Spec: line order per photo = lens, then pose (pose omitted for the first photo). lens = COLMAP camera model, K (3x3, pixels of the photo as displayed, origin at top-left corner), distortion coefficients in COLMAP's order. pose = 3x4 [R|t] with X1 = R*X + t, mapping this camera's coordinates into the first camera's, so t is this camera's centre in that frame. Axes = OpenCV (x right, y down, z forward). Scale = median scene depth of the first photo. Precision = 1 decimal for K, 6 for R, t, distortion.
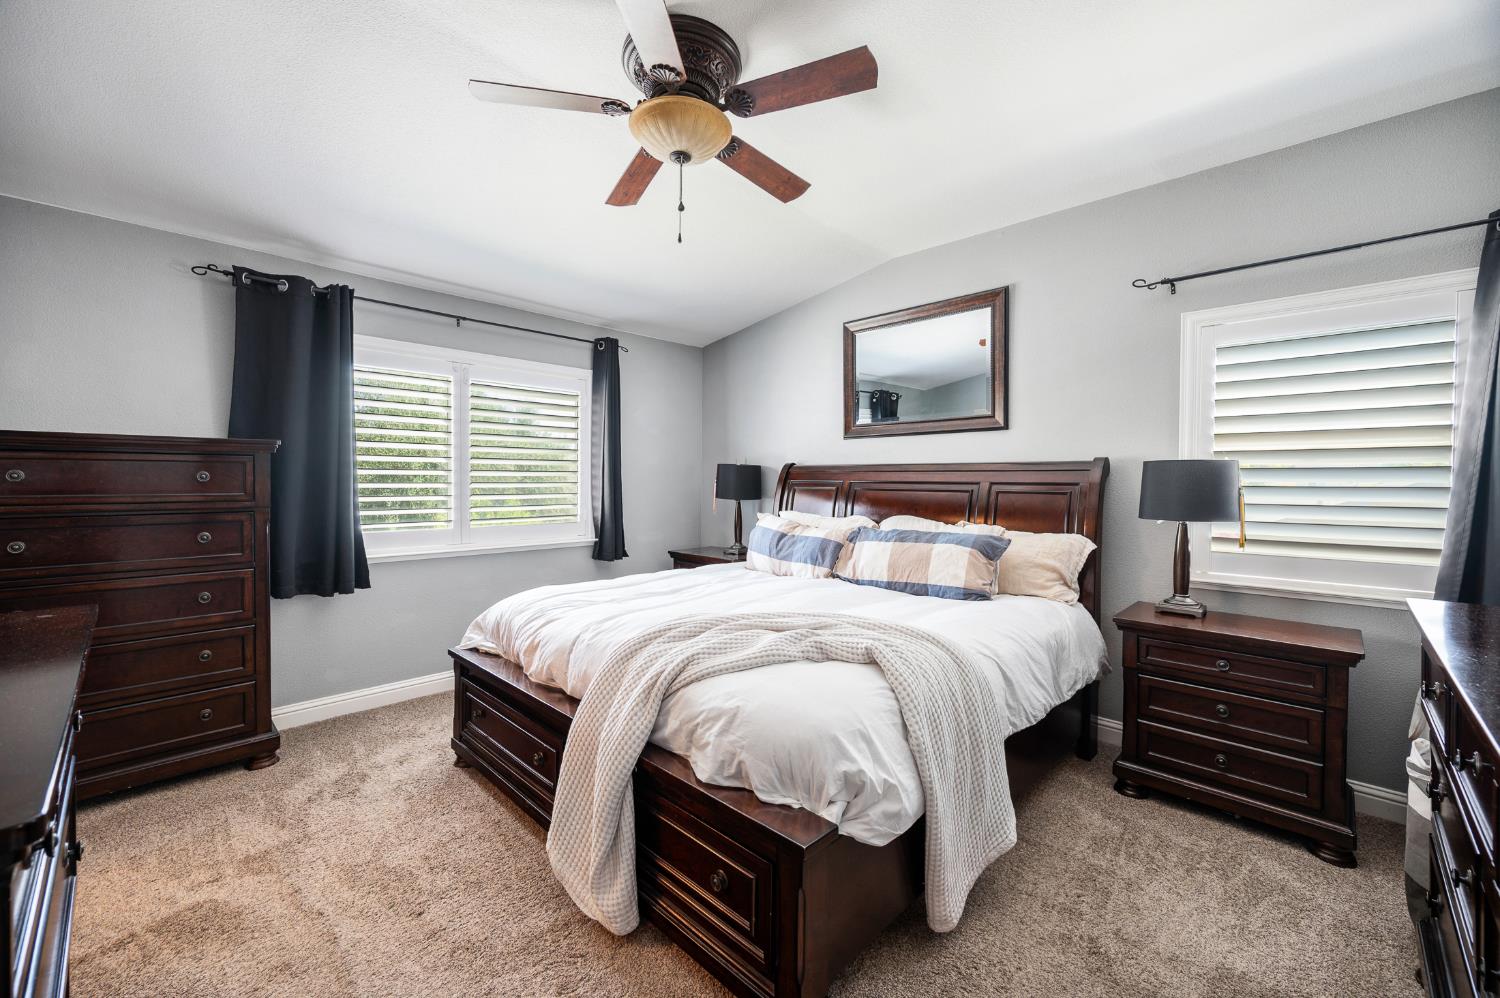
lens RADIAL K [[601.6, 0, 750.4], [0, 601.6, 473.3], [0, 0, 1]] dist [-0.000466, 0.000063]
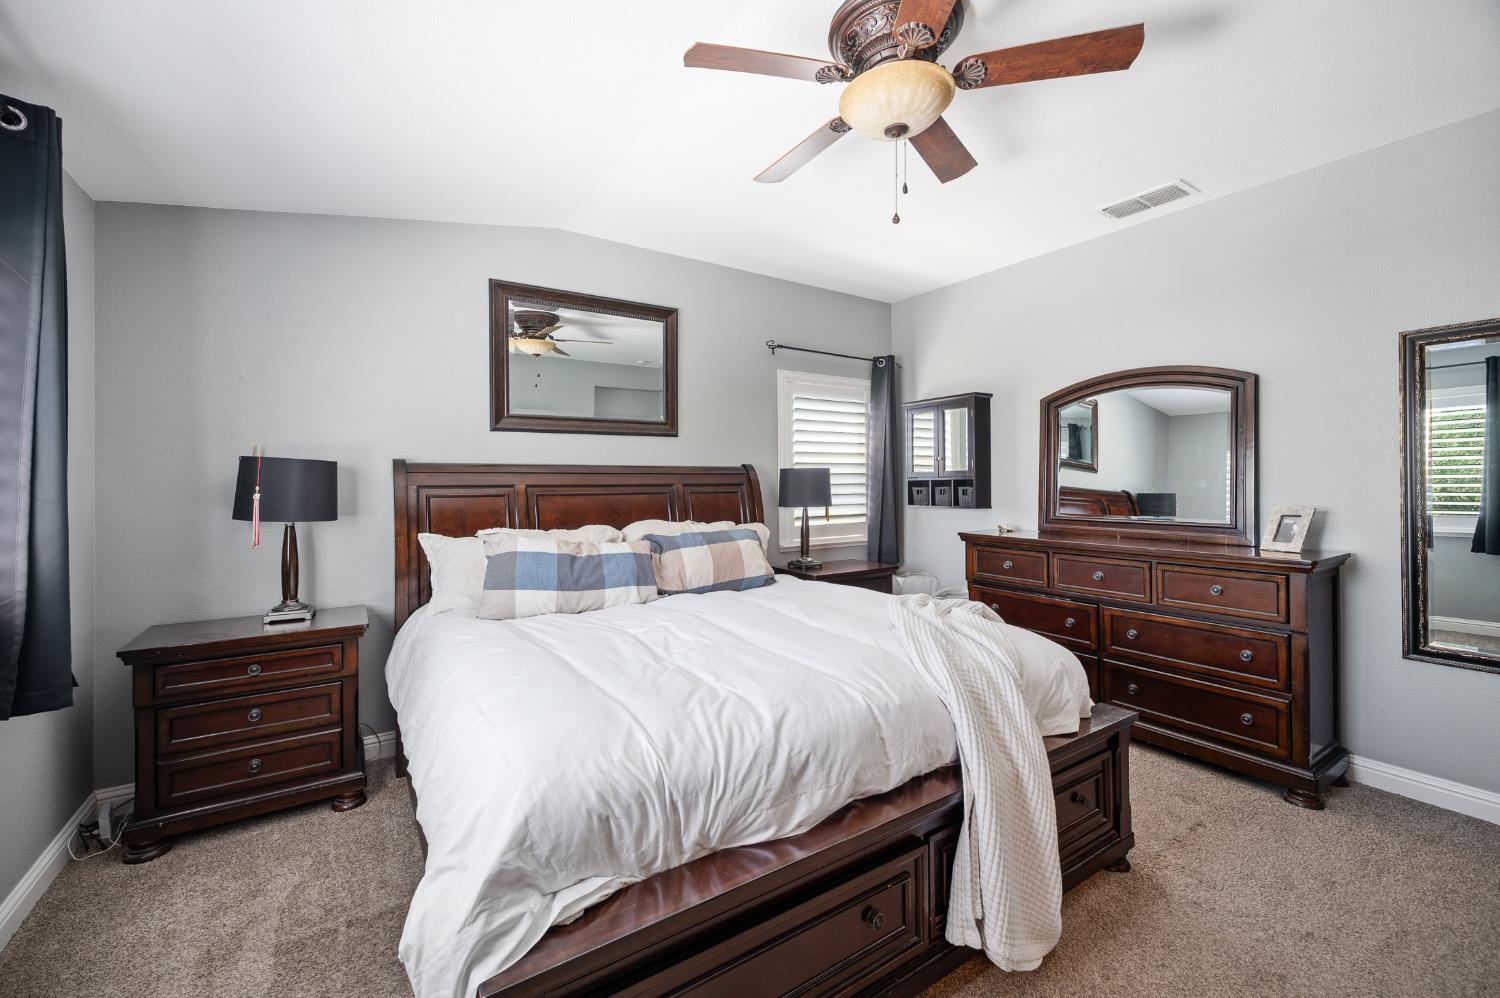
lens RADIAL K [[601.6, 0, 750.4], [0, 601.6, 473.3], [0, 0, 1]] dist [-0.000466, 0.000063]
pose [[0.214782, 0.002623, 0.976658, -0.694768], [-0.003340, 0.999993, -0.001951, -0.003243], [-0.976656, -0.002843, 0.214789, 0.681049]]
